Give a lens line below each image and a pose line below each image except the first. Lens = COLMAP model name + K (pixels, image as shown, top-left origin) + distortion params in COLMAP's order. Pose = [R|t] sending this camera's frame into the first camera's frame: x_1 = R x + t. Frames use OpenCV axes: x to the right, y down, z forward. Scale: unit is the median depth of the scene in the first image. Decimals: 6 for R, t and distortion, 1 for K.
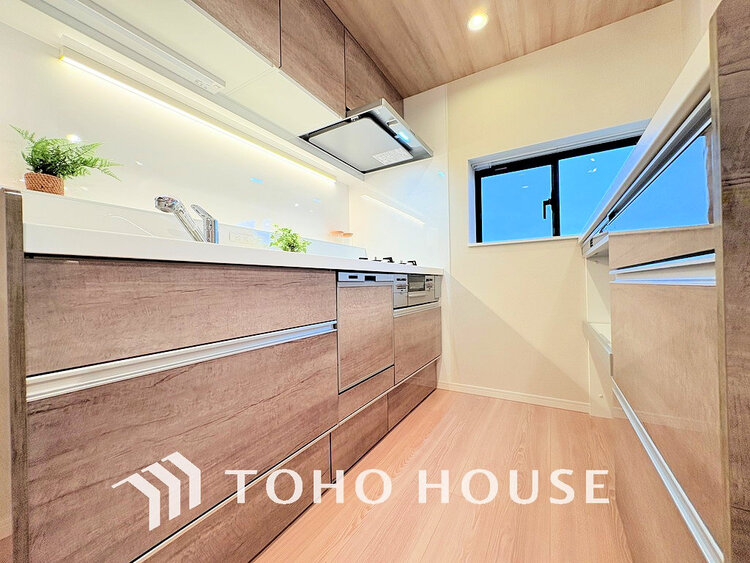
lens RADIAL K [[299.2, 0, 374.6], [0, 299.2, 282.2], [0, 0, 1]] dist [-0.000127, 0.000850]
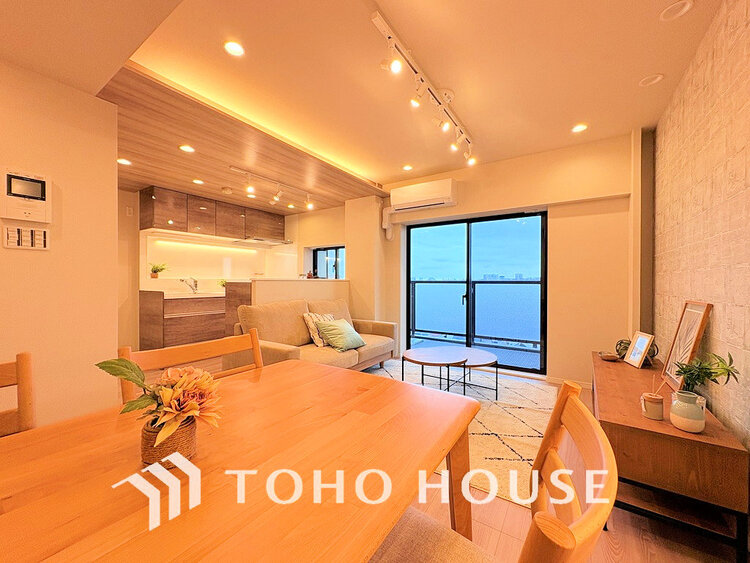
lens RADIAL K [[299.2, 0, 377.9], [0, 299.2, 281.7], [0, 0, 1]] dist [-0.000127, 0.000850]
pose [[0.998649, 0.025902, -0.045040, 1.194659], [-0.025465, 0.999623, 0.010228, -0.193630], [0.045288, -0.009068, 0.998933, -1.639682]]
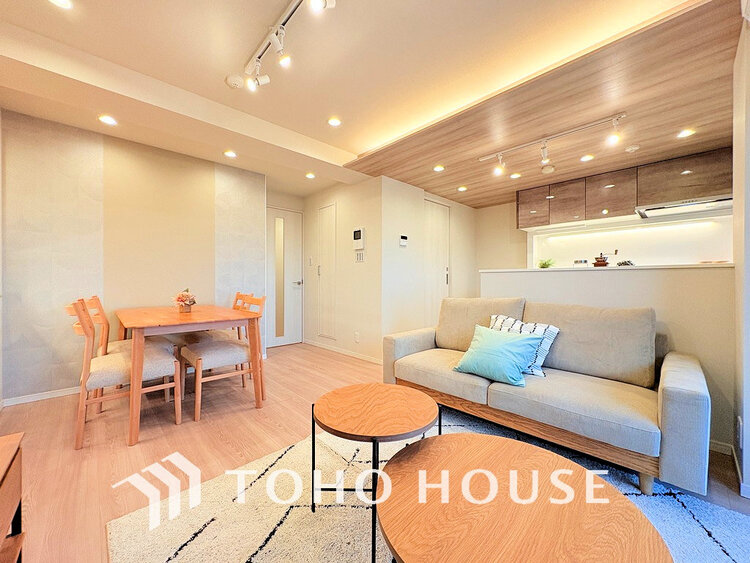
lens RADIAL K [[299.2, 0, 374.4], [0, 299.2, 282.2], [0, 0, 1]] dist [-0.000127, 0.000850]
pose [[-0.273088, 0.021522, -0.961748, 2.058972], [0.011255, 0.999753, 0.019176, -0.150788], [0.961923, -0.005588, -0.273263, -0.099811]]
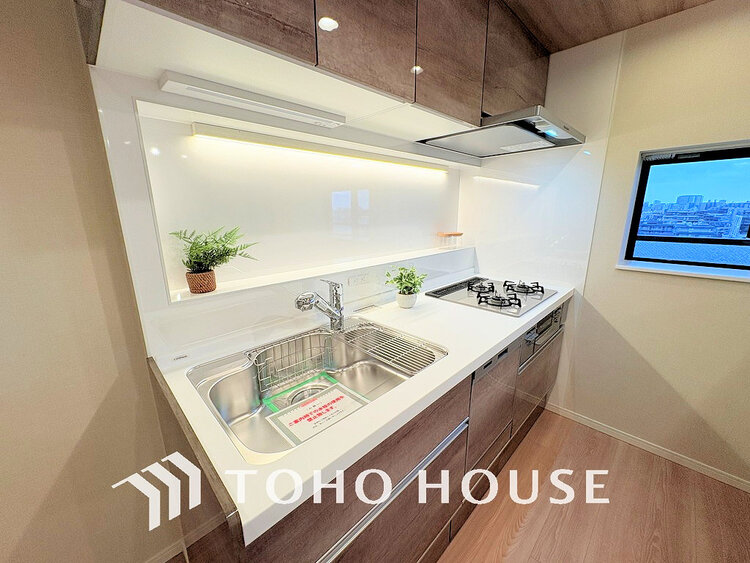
lens RADIAL K [[299.2, 0, 375.0], [0, 299.2, 282.0], [0, 0, 1]] dist [-0.000127, 0.000850]
pose [[0.967789, 0.071067, -0.241525, -0.132349], [-0.009816, 0.969255, 0.245863, -0.314254], [0.251572, -0.235573, 0.938731, 0.083790]]
